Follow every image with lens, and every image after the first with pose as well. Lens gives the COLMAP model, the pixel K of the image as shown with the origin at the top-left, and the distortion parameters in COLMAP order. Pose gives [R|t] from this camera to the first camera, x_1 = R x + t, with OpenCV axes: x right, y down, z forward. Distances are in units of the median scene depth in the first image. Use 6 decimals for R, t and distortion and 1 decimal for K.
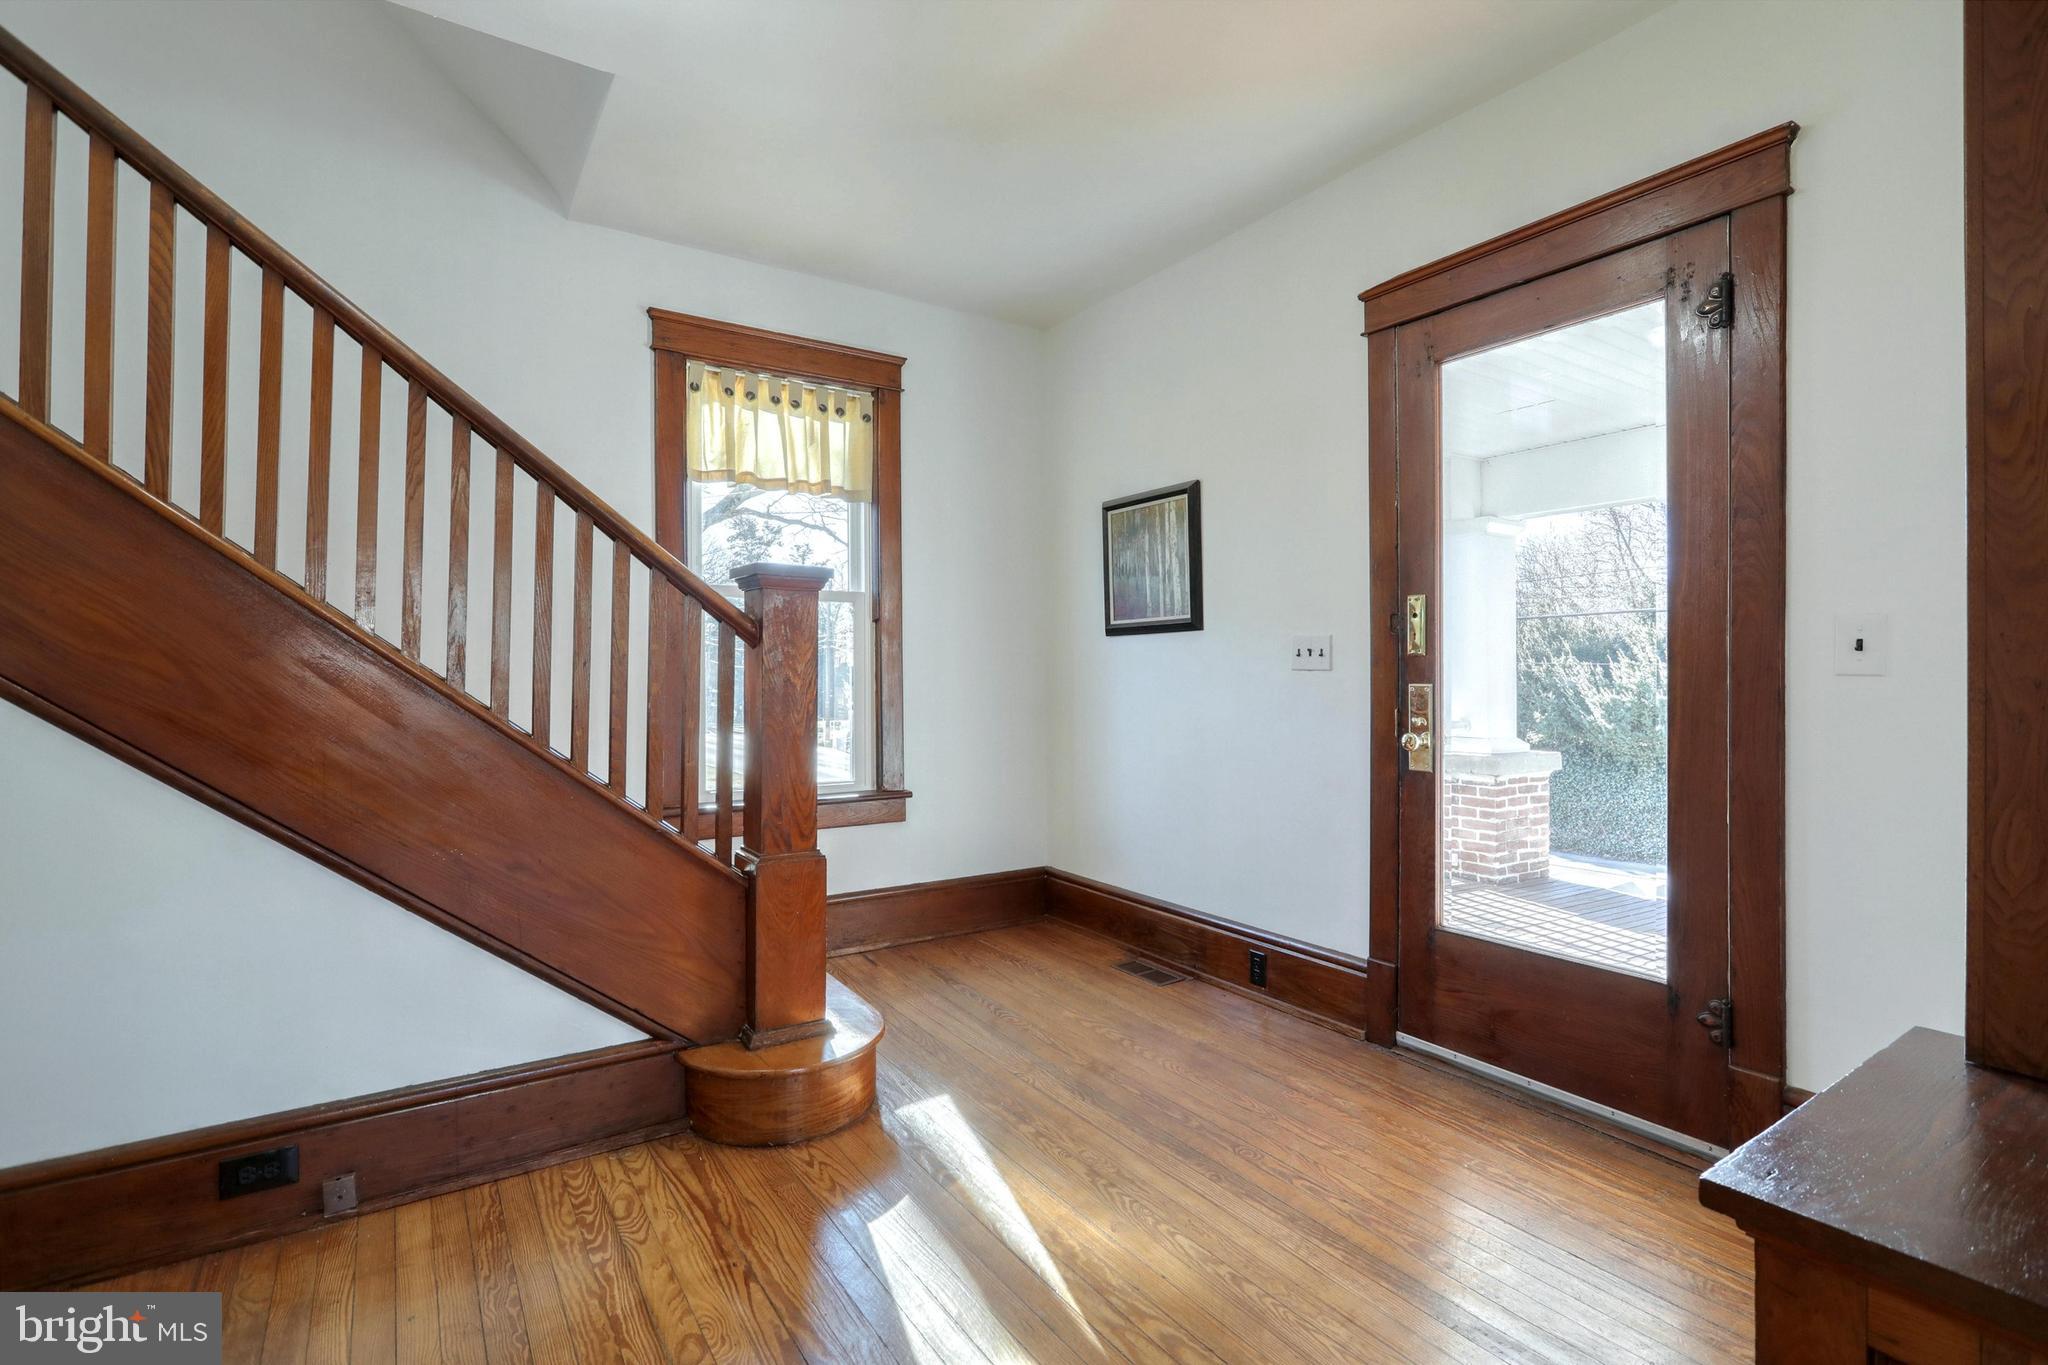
lens RADIAL K [[971.8, 0, 1026.5], [0, 971.8, 669.4], [0, 0, 1]] dist [-0.000014, 0.001369]
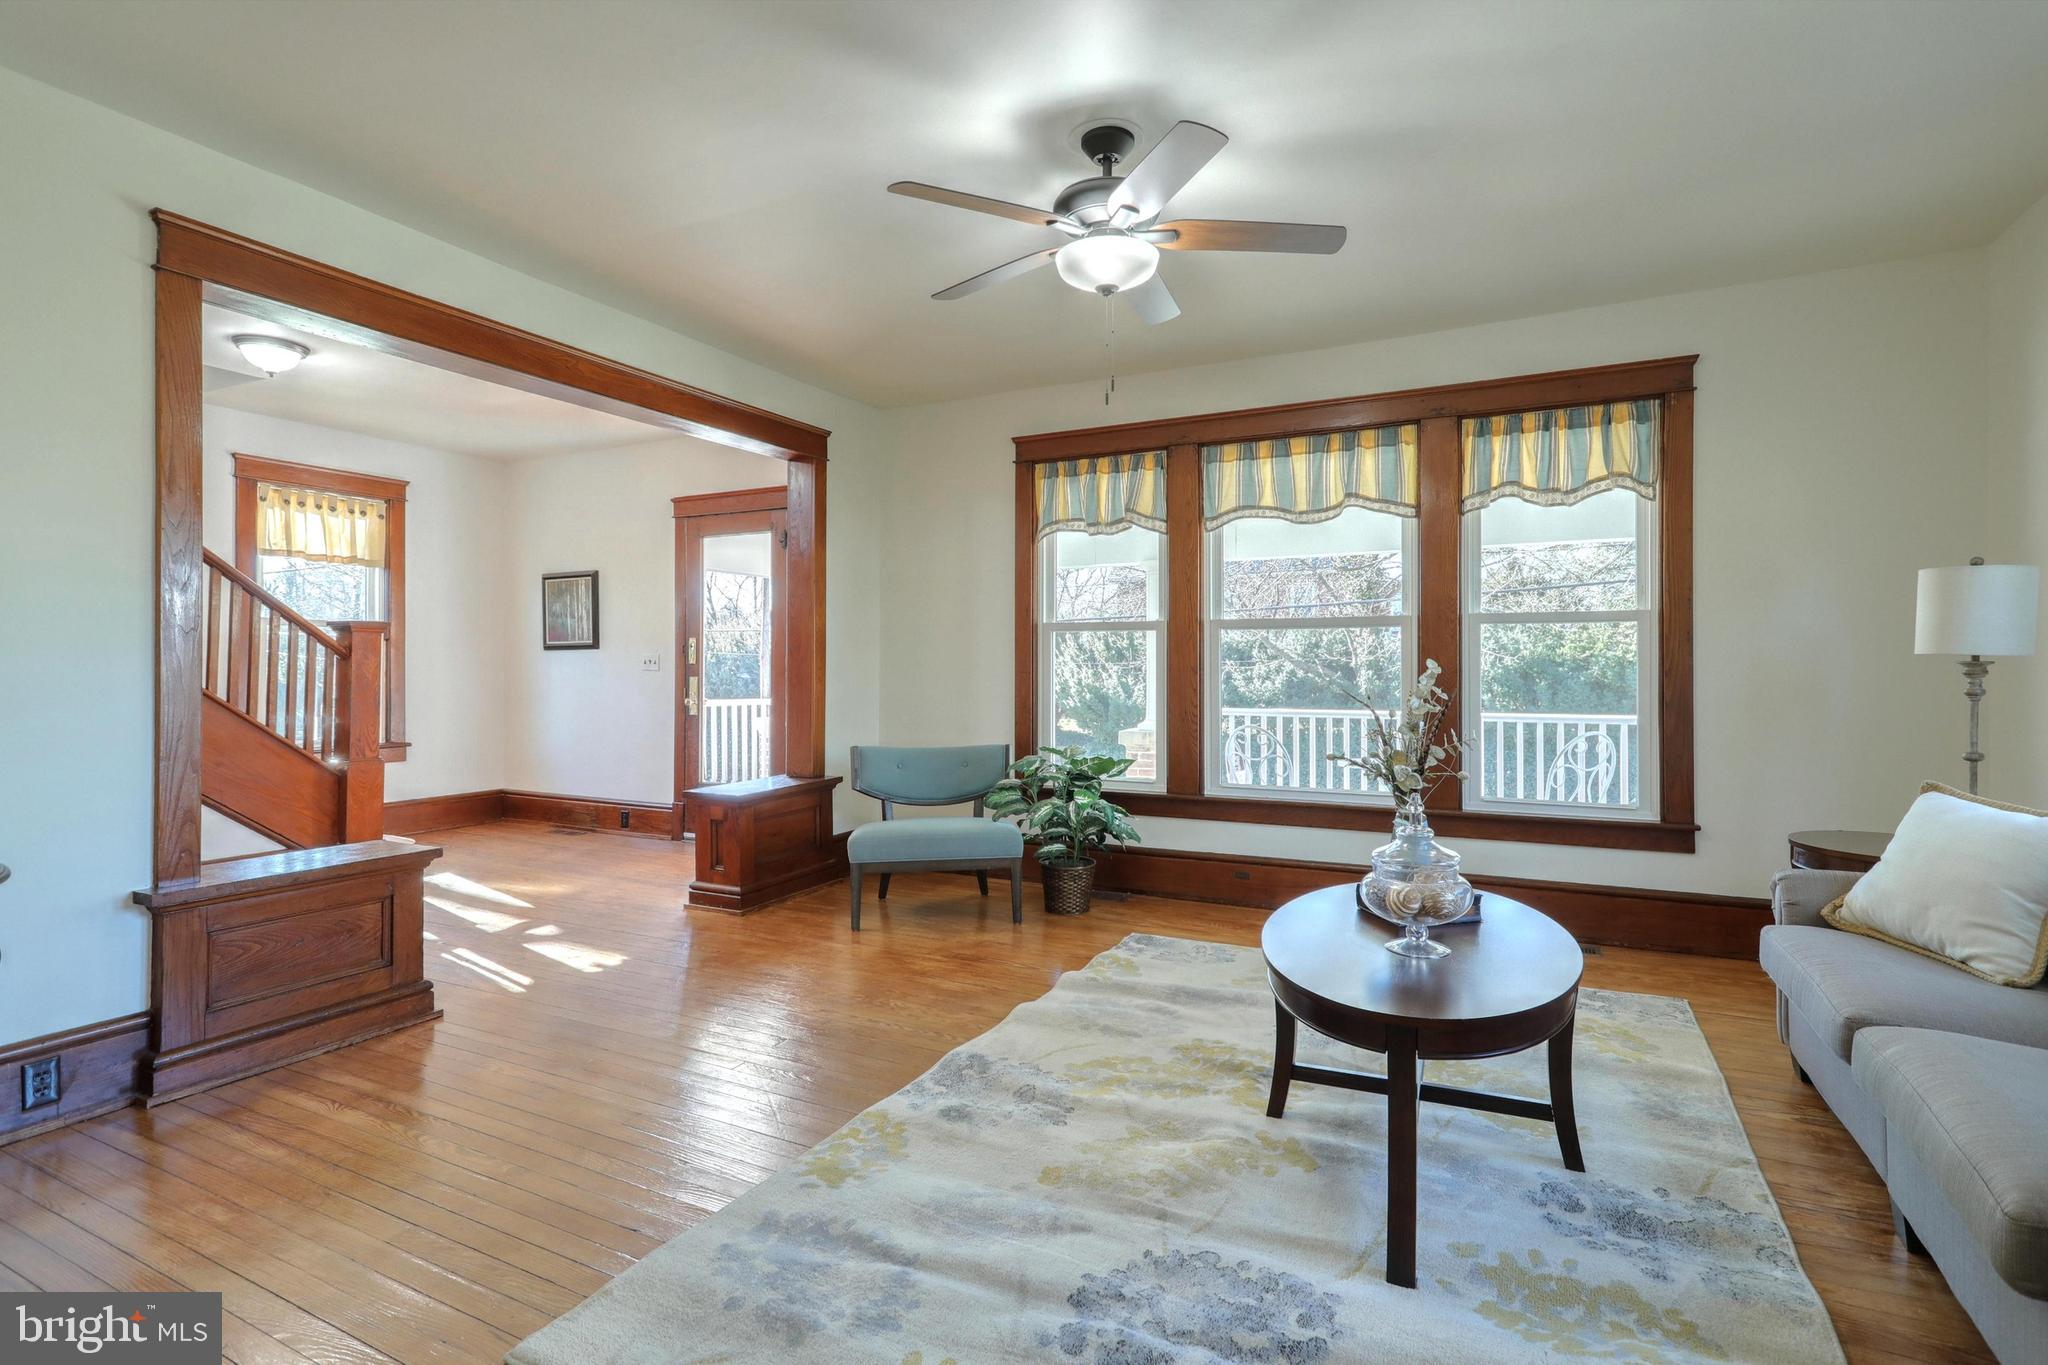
lens RADIAL K [[971.8, 0, 1044.5], [0, 971.8, 654.3], [0, 0, 1]] dist [-0.000014, 0.001369]
pose [[0.862281, 0.008544, 0.506359, -0.029466], [-0.003267, 0.999931, -0.011309, -0.011168], [-0.506420, 0.008097, 0.862249, -1.049638]]
